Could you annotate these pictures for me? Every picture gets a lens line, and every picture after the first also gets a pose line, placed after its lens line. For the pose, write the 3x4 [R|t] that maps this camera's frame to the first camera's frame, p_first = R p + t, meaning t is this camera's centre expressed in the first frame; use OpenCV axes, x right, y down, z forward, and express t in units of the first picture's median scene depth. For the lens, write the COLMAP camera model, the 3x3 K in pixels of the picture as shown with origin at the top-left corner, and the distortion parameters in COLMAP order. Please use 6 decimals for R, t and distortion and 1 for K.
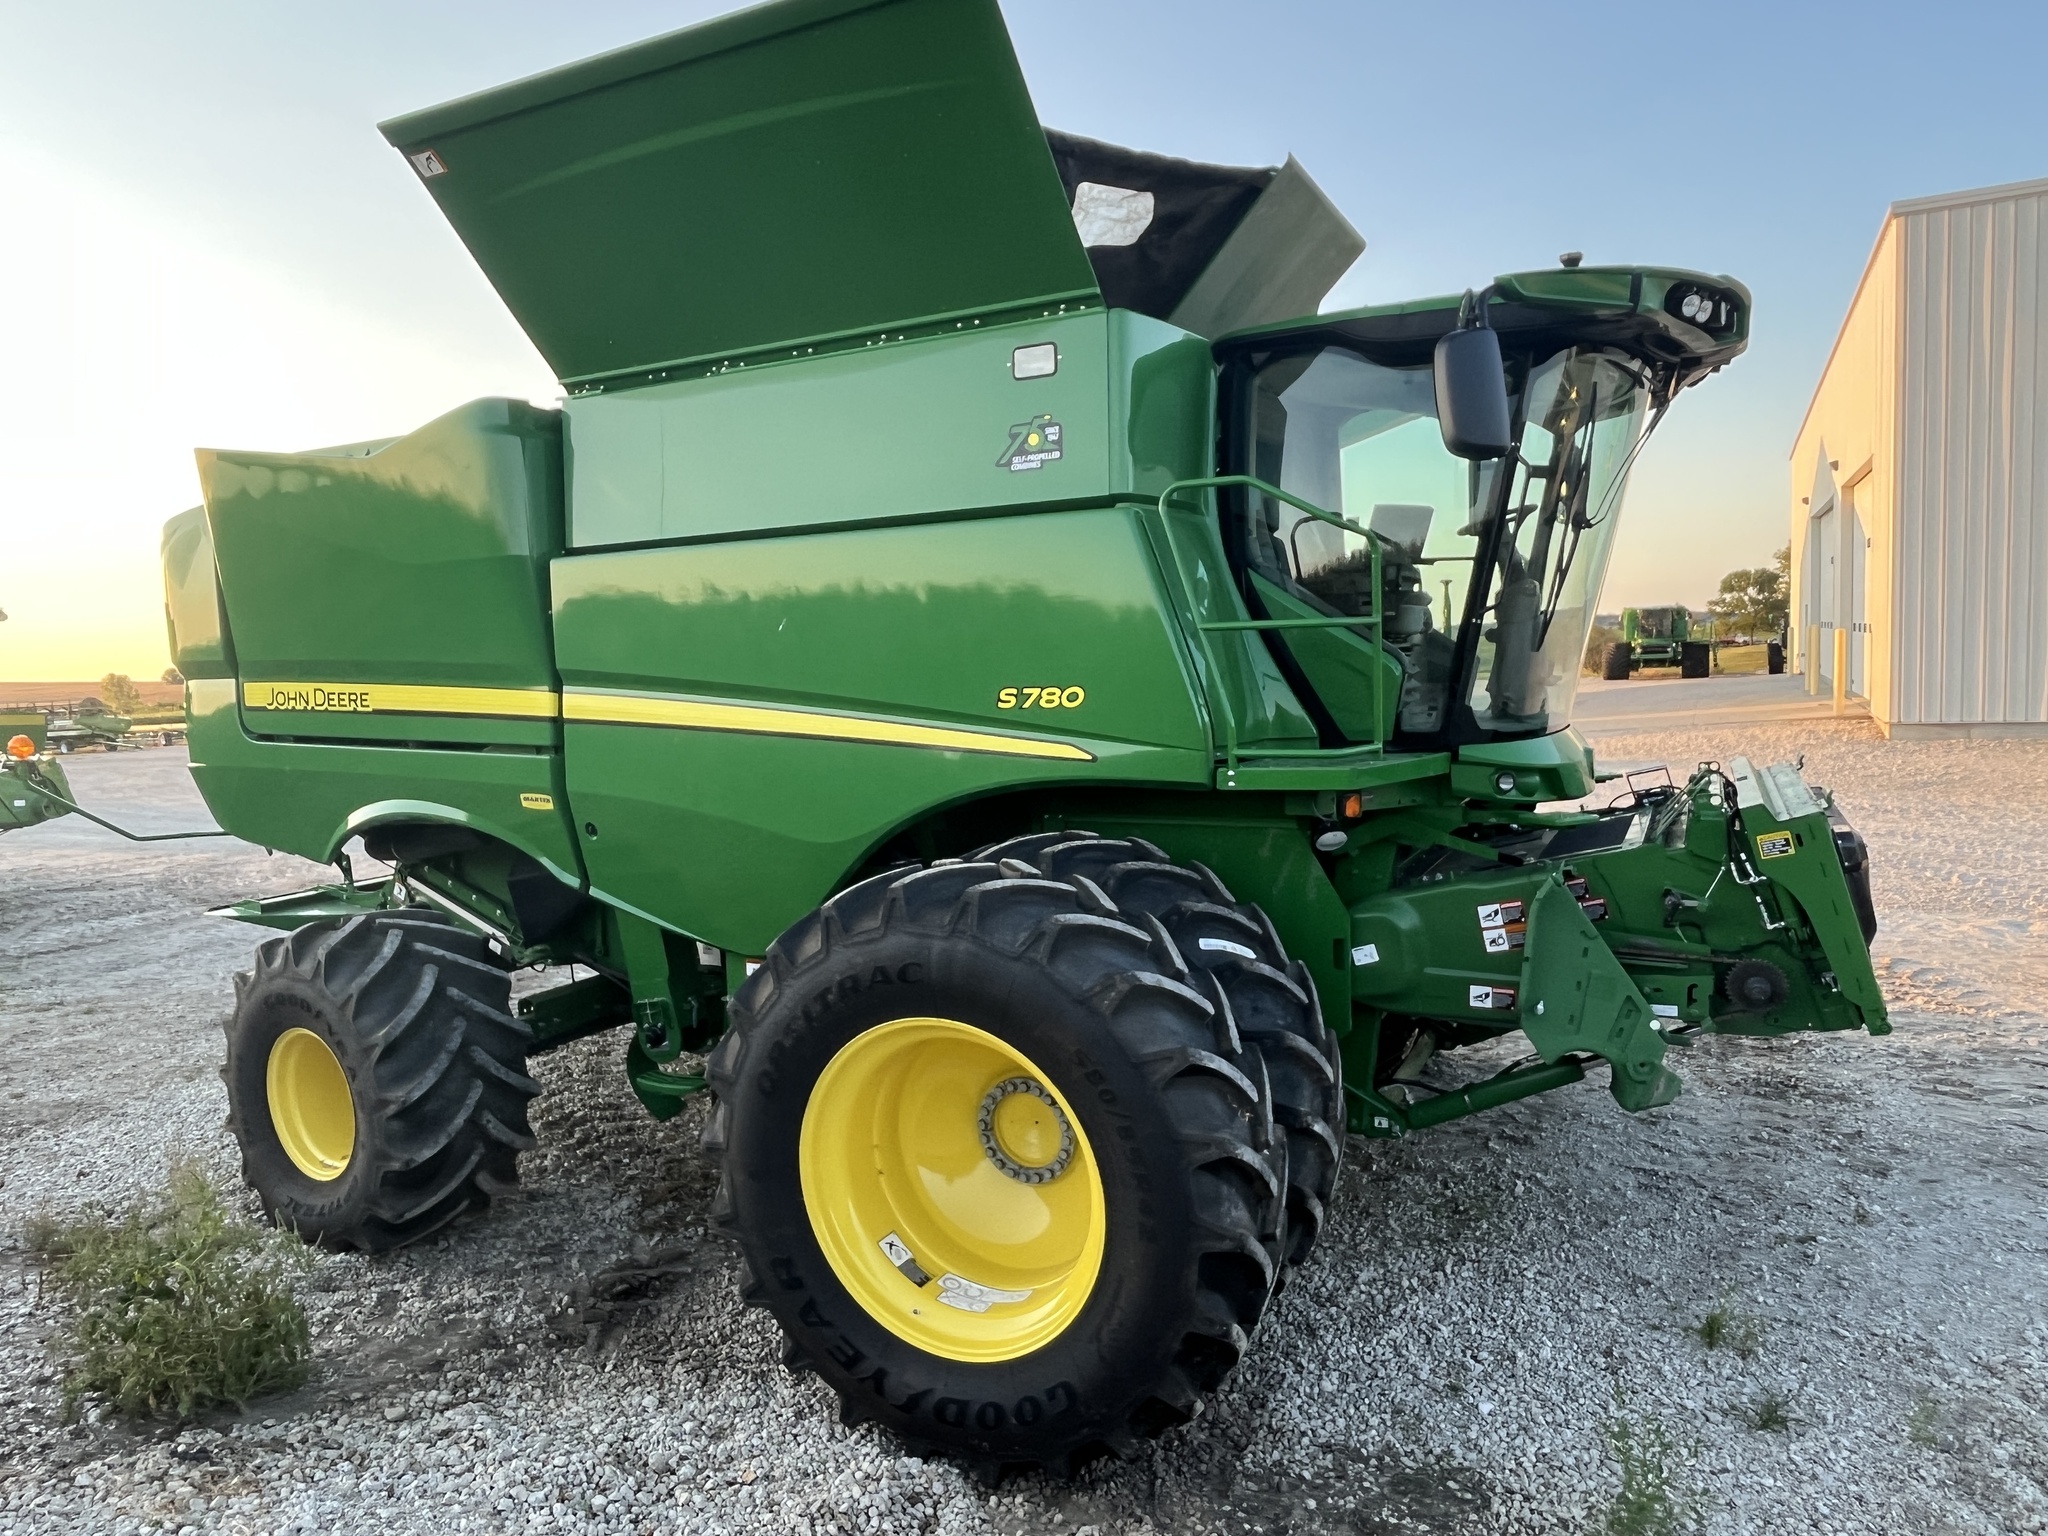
lens RADIAL K [[1329.6, 0, 993.4], [0, 1329.6, 770.6], [0, 0, 1]] dist [0.006598, -0.000605]
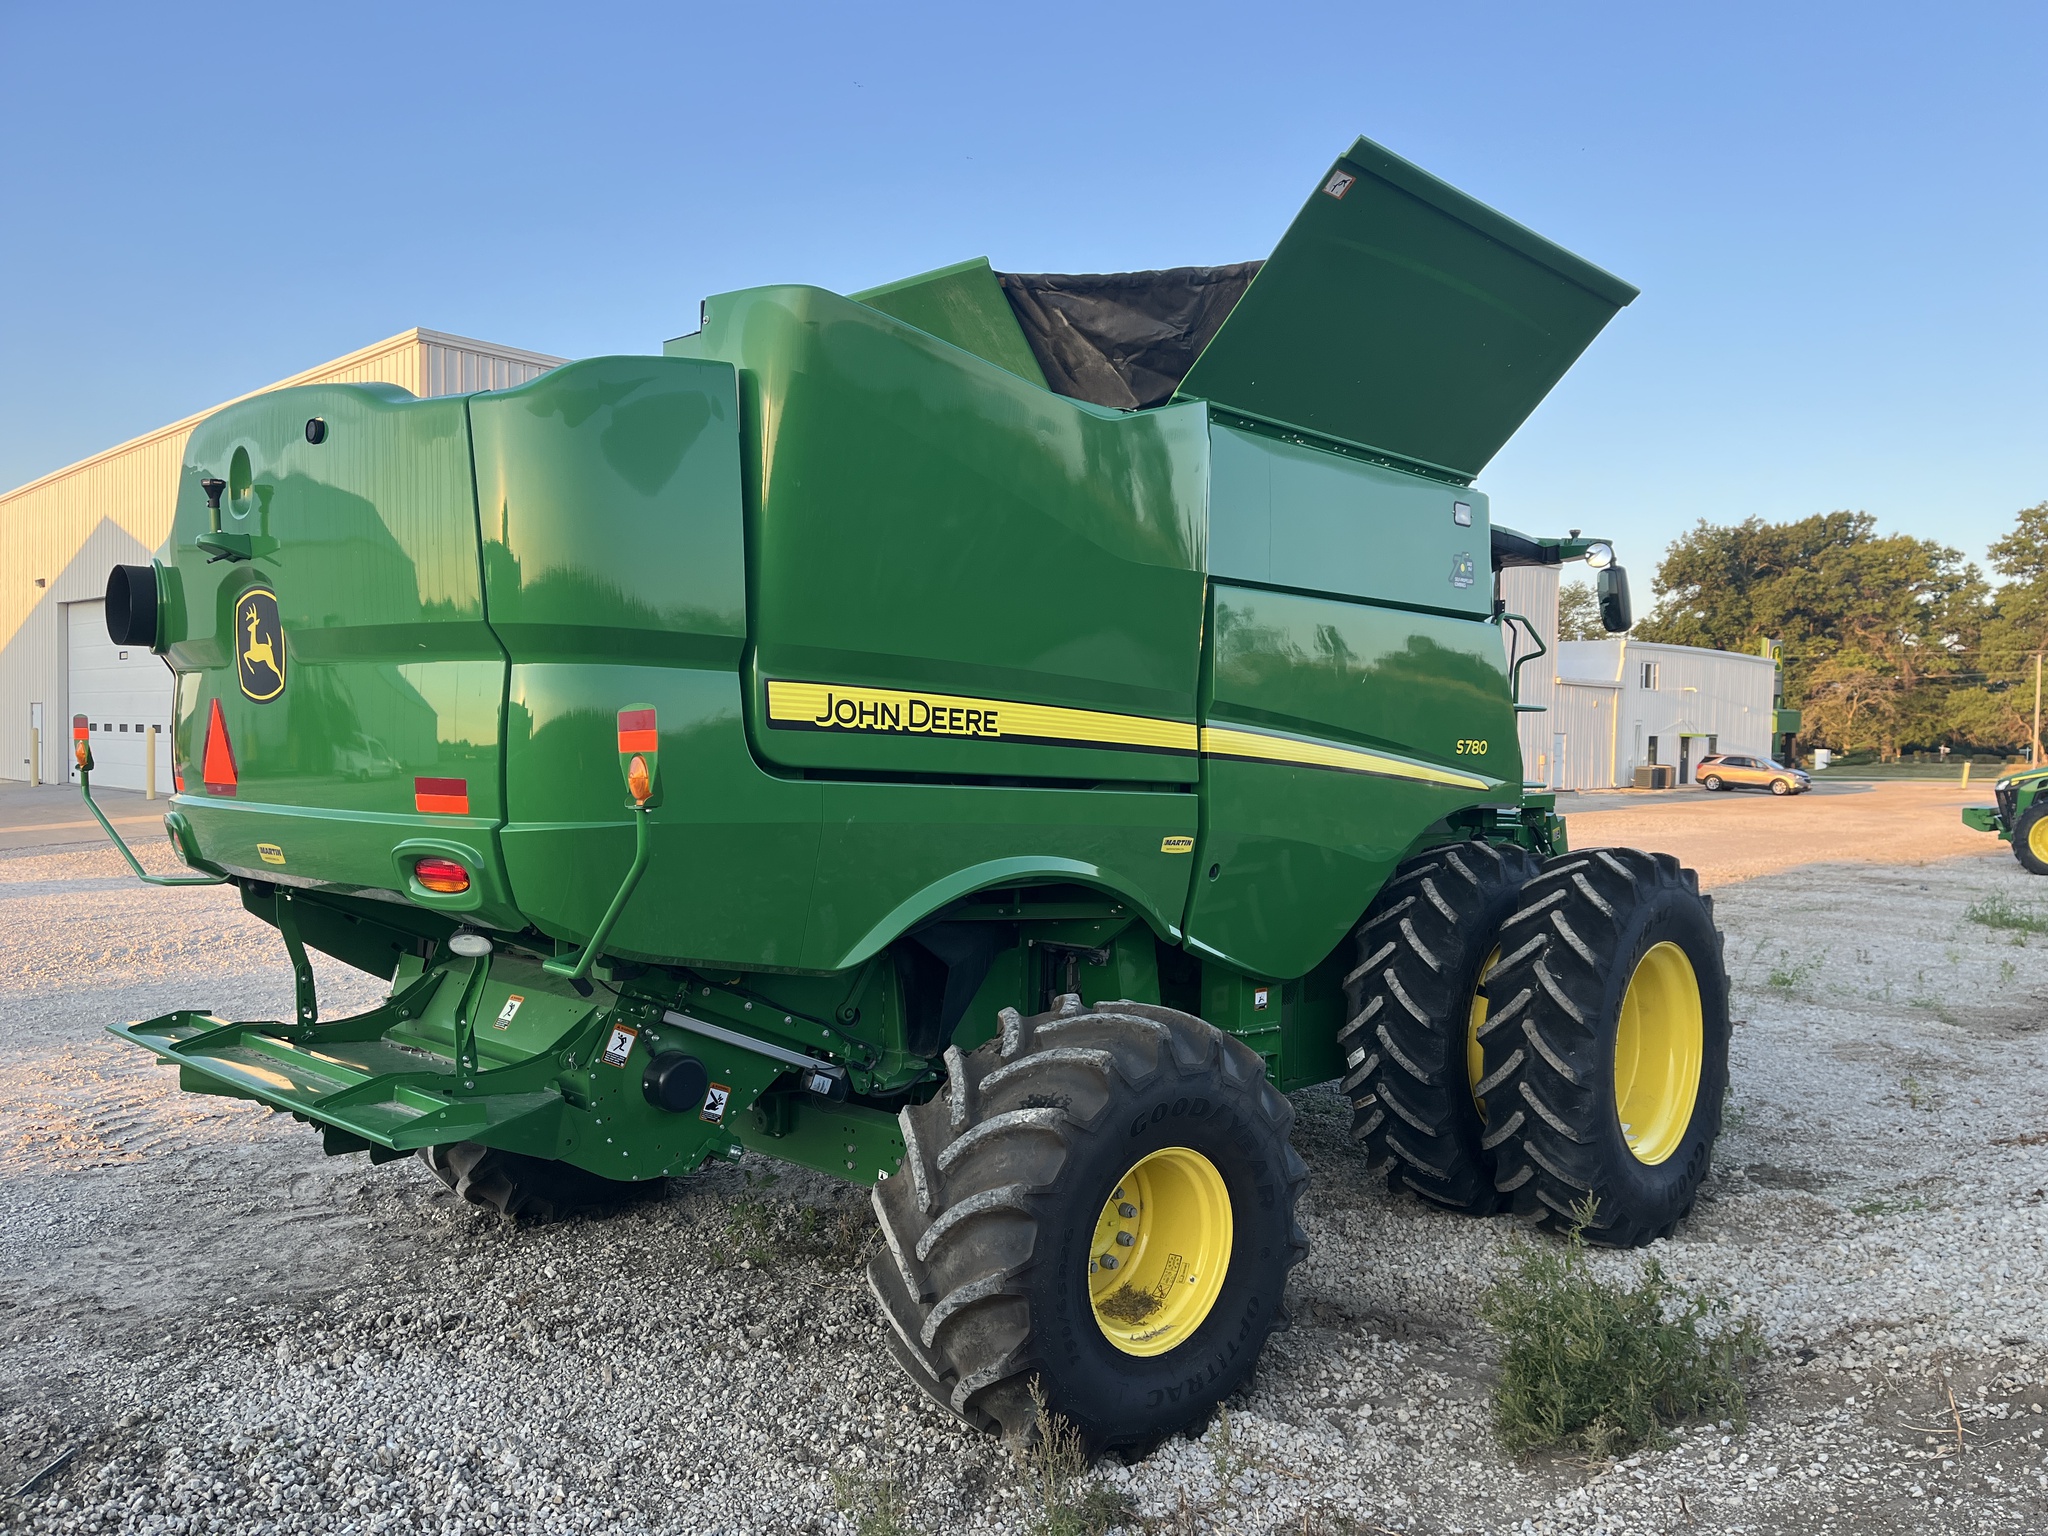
lens RADIAL K [[1539.2, 0, 1024.0], [0, 1539.2, 768.0], [0, 0, 1]] dist [0.091689, -0.124656]
pose [[0.279093, 0.026650, 0.959894, -1.373567], [0.056180, 0.997449, -0.044027, 0.011399], [-0.958619, 0.066214, 0.276884, 0.809073]]
